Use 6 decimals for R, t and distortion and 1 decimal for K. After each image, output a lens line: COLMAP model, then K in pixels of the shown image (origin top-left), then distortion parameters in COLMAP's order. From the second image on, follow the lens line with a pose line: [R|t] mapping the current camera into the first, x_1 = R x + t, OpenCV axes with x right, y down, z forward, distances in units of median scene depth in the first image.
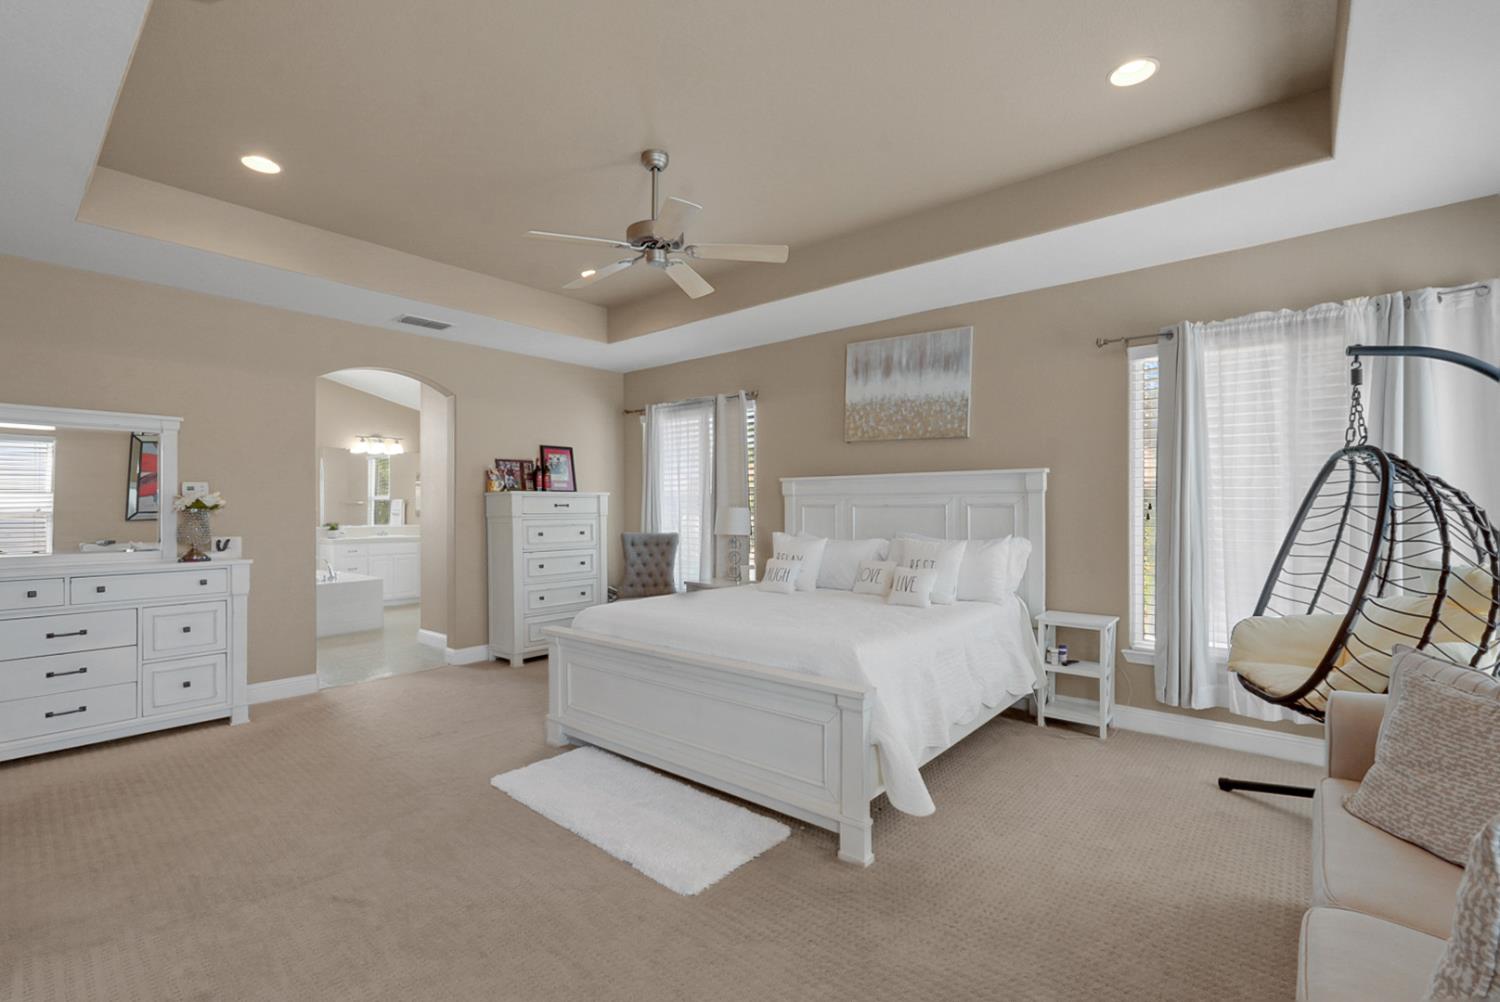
lens RADIAL K [[672.9, 0, 748.5], [0, 672.9, 510.9], [0, 0, 1]] dist [-0.012909, 0.004843]
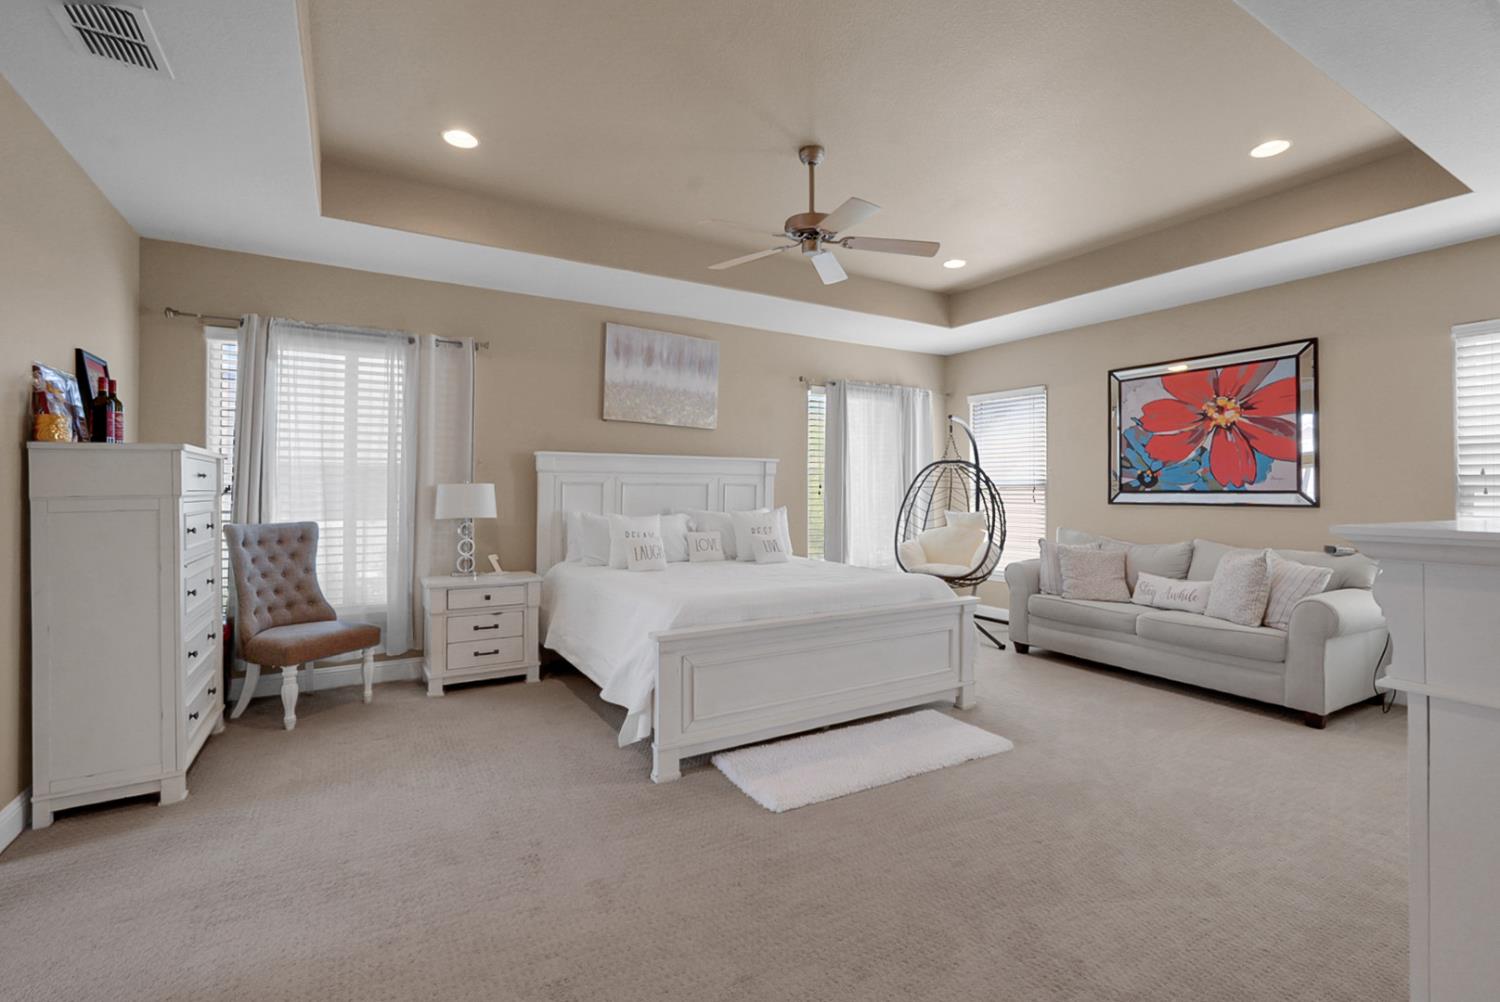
lens RADIAL K [[672.9, 0, 750.3], [0, 672.9, 491.6], [0, 0, 1]] dist [-0.012909, 0.004843]
pose [[0.311655, 0.004638, 0.950184, -0.772227], [0.004932, 0.999967, -0.006499, 0.012662], [-0.950182, 0.006712, 0.311622, 0.504454]]
